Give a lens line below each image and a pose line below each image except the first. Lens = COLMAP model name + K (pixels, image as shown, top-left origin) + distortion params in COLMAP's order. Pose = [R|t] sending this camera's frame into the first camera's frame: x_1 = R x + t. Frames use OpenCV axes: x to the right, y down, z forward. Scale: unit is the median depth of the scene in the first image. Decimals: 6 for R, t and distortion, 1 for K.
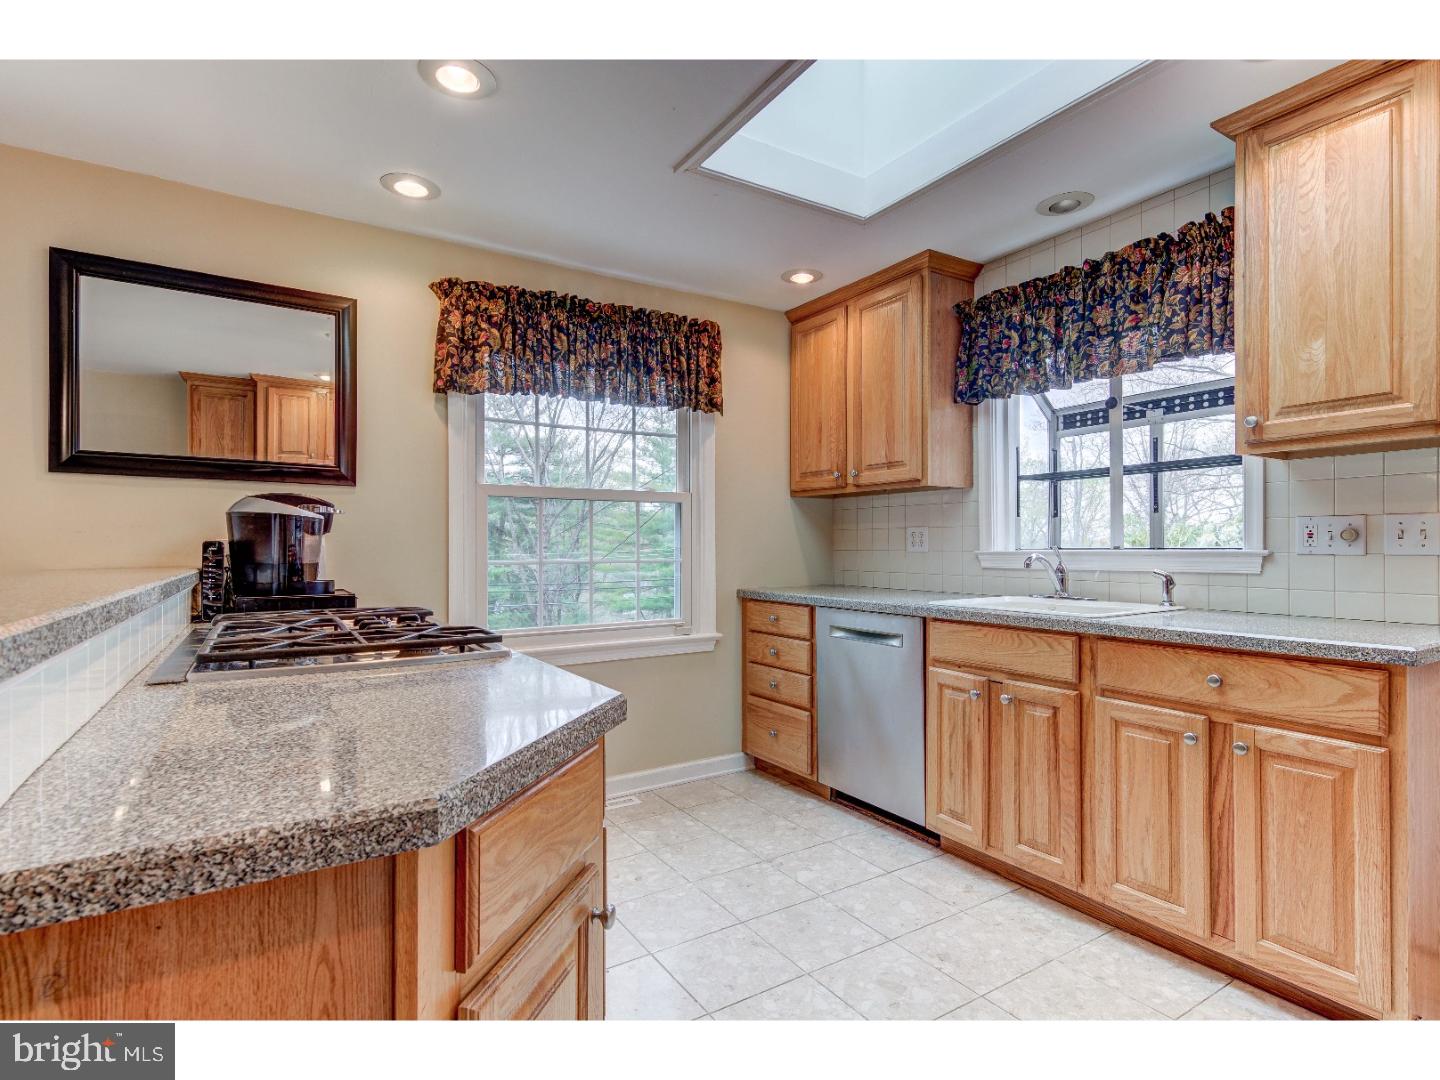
lens RADIAL K [[721.5, 0, 718.4], [0, 721.5, 546.5], [0, 0, 1]] dist [0.017892, -0.006707]
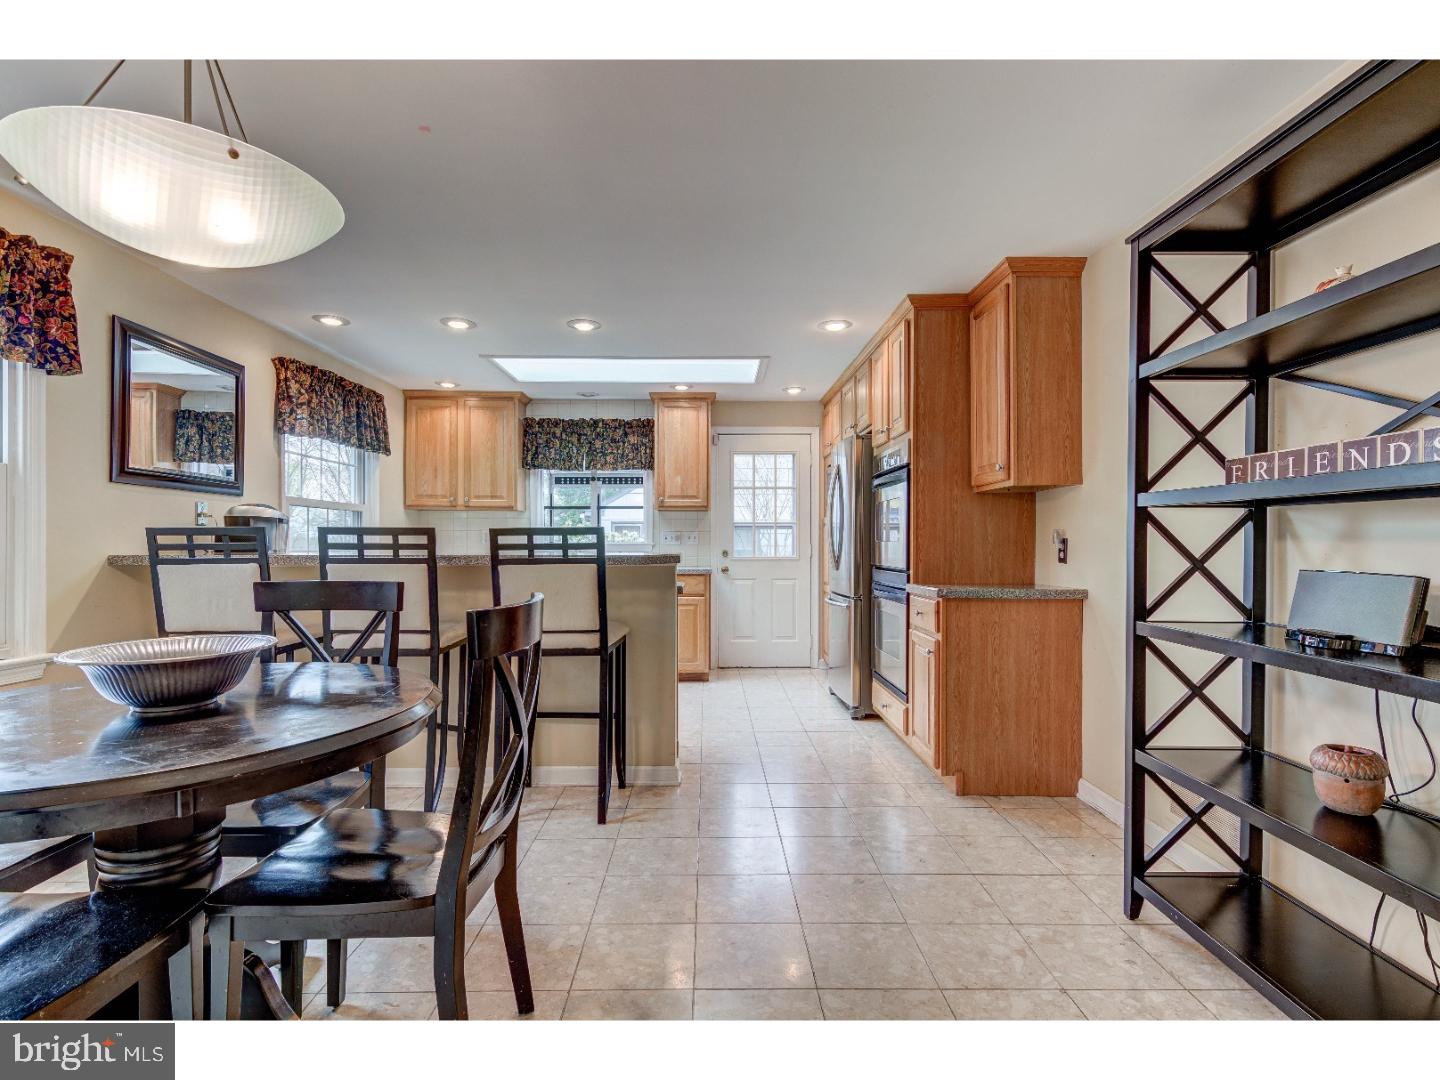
lens RADIAL K [[721.5, 0, 719.0], [0, 721.5, 543.9], [0, 0, 1]] dist [0.017892, -0.006707]
pose [[0.519671, 0.001554, 0.854365, -1.419004], [-0.001923, 0.999998, -0.000649, 0.009734], [-0.854364, -0.001306, 0.519673, -0.623123]]
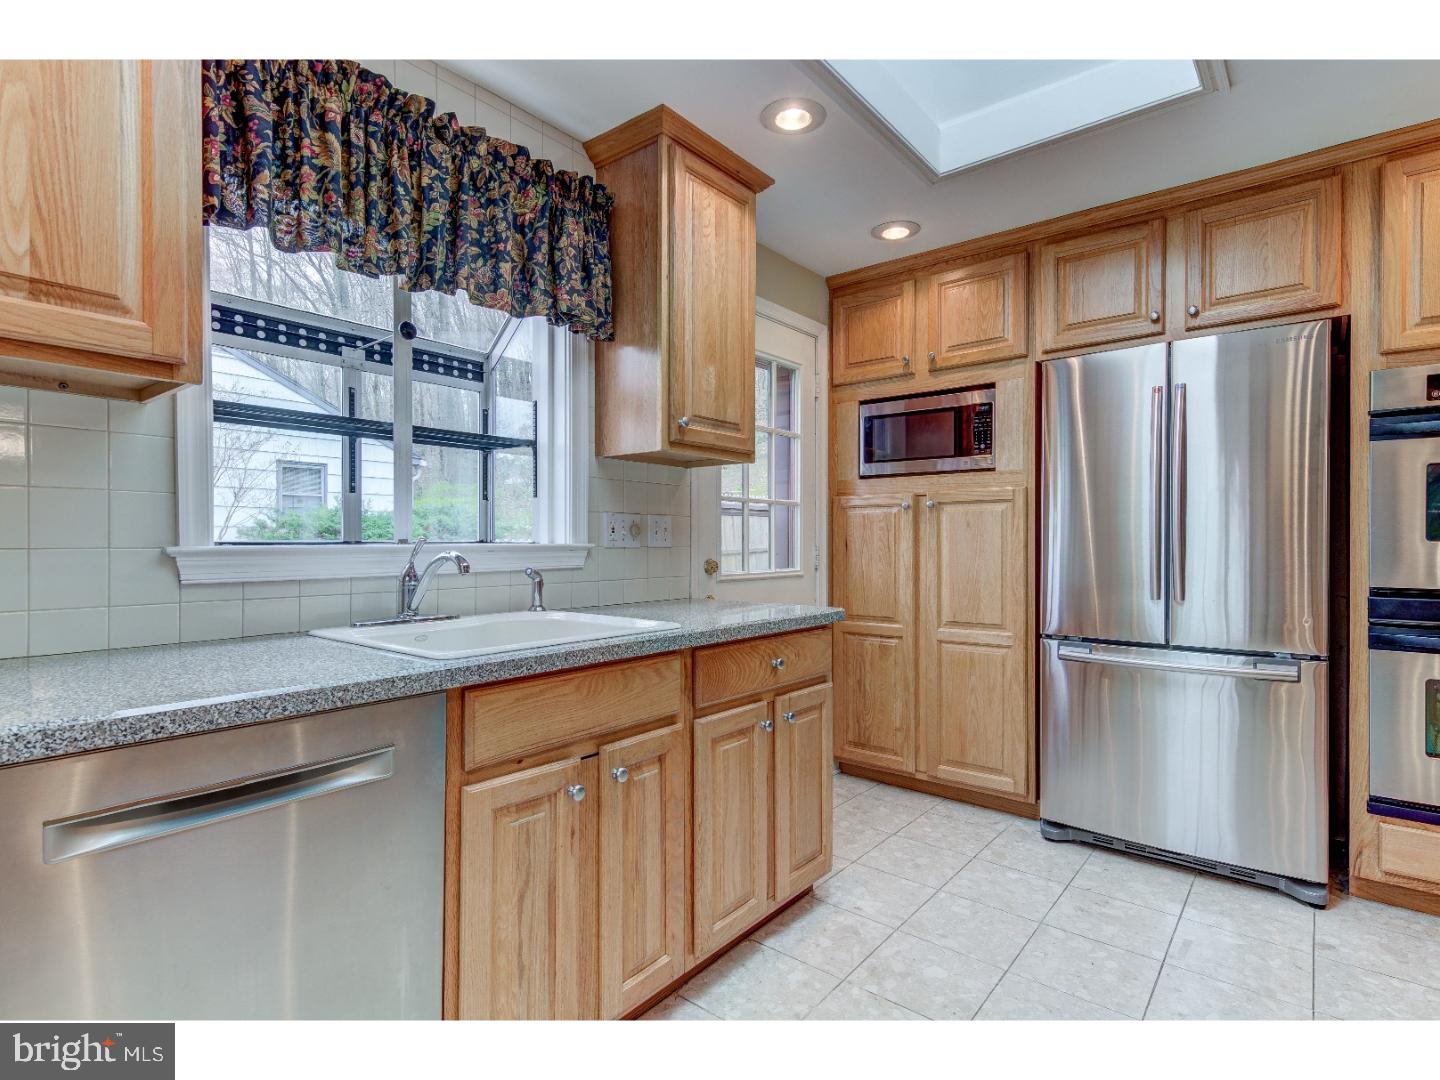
lens RADIAL K [[721.5, 0, 718.4], [0, 721.5, 546.2], [0, 0, 1]] dist [0.017892, -0.006707]
pose [[-0.313547, -0.003985, 0.949564, -0.240300], [-0.001059, 0.999992, 0.003847, 0.004071], [-0.949572, 0.000201, -0.313549, 1.101759]]
